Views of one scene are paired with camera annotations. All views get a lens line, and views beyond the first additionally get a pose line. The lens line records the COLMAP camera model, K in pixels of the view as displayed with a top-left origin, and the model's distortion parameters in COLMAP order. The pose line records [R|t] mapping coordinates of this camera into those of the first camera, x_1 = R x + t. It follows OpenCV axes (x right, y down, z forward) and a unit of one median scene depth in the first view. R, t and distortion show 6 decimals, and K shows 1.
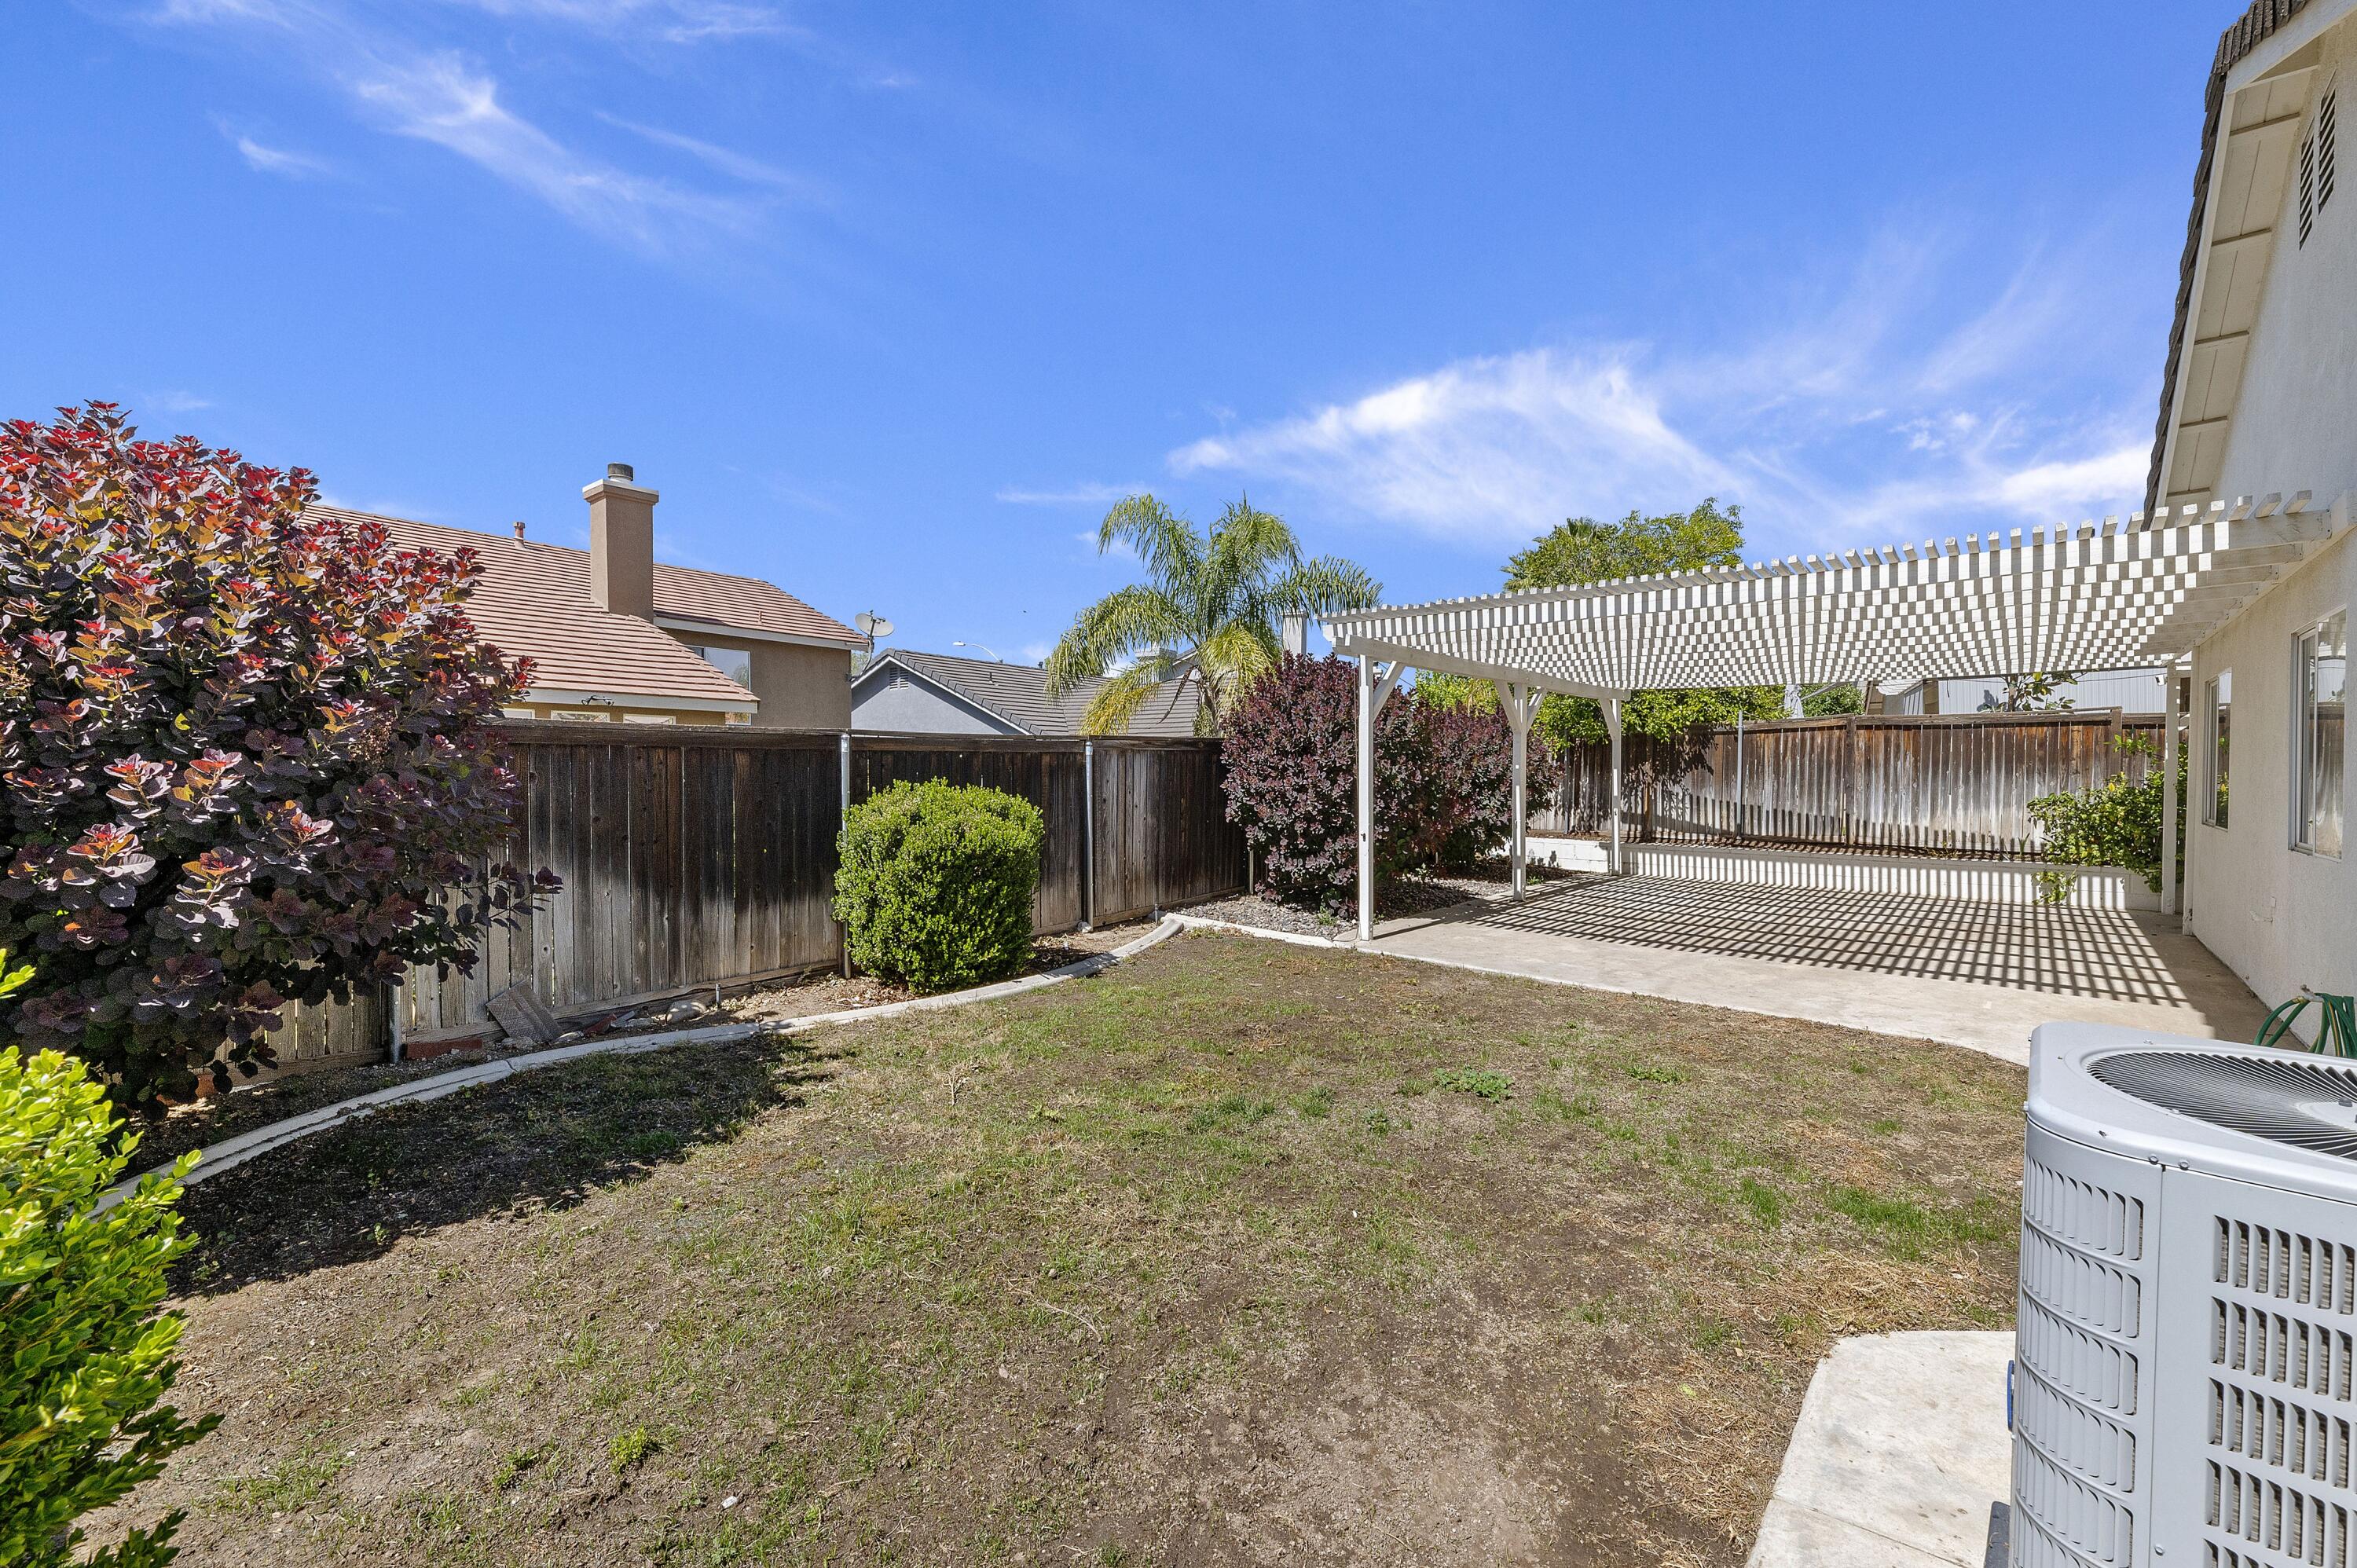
lens RADIAL K [[935.1, 0, 1153.0], [0, 935.1, 781.9], [0, 0, 1]] dist [-0.000350, -0.000043]
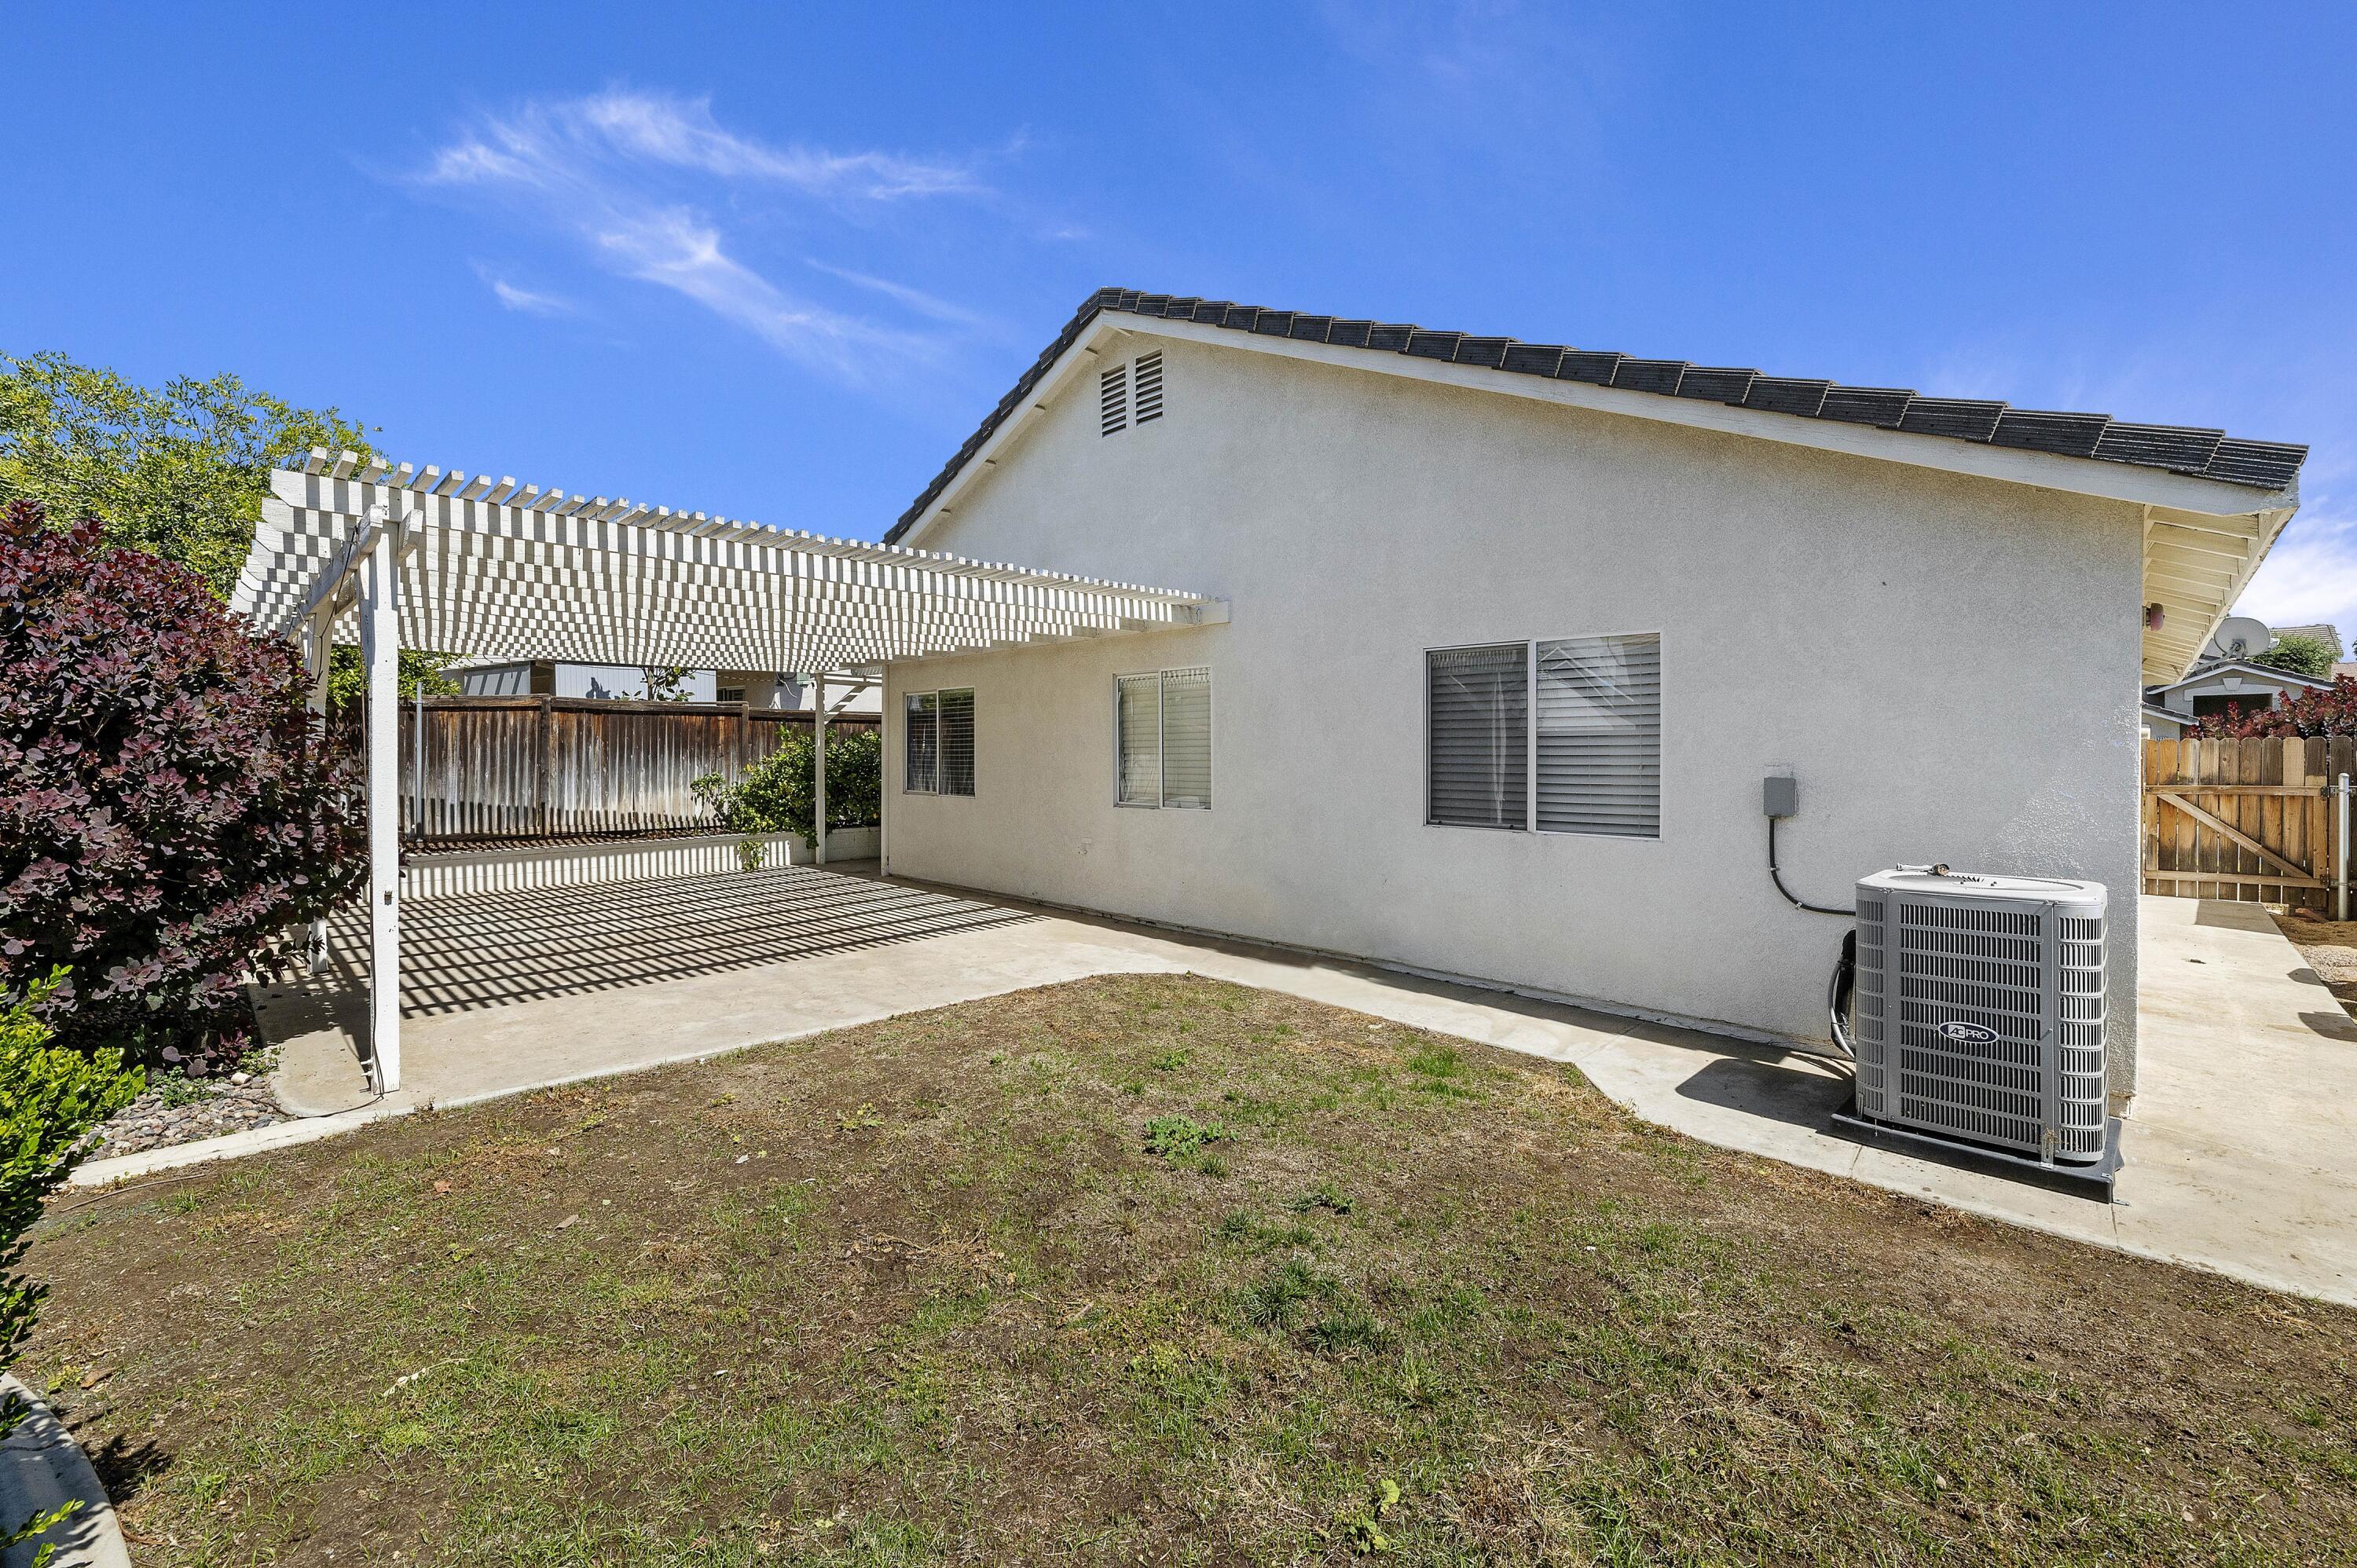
lens RADIAL K [[979.6, 0, 1168.9], [0, 979.6, 753.4], [0, 0, 1]] dist [-0.000543, -0.000080]
pose [[0.039617, -0.007207, 0.999189, -0.200779], [0.013227, 0.999890, 0.006688, -0.012717], [-0.999127, 0.012951, 0.039708, 0.353007]]
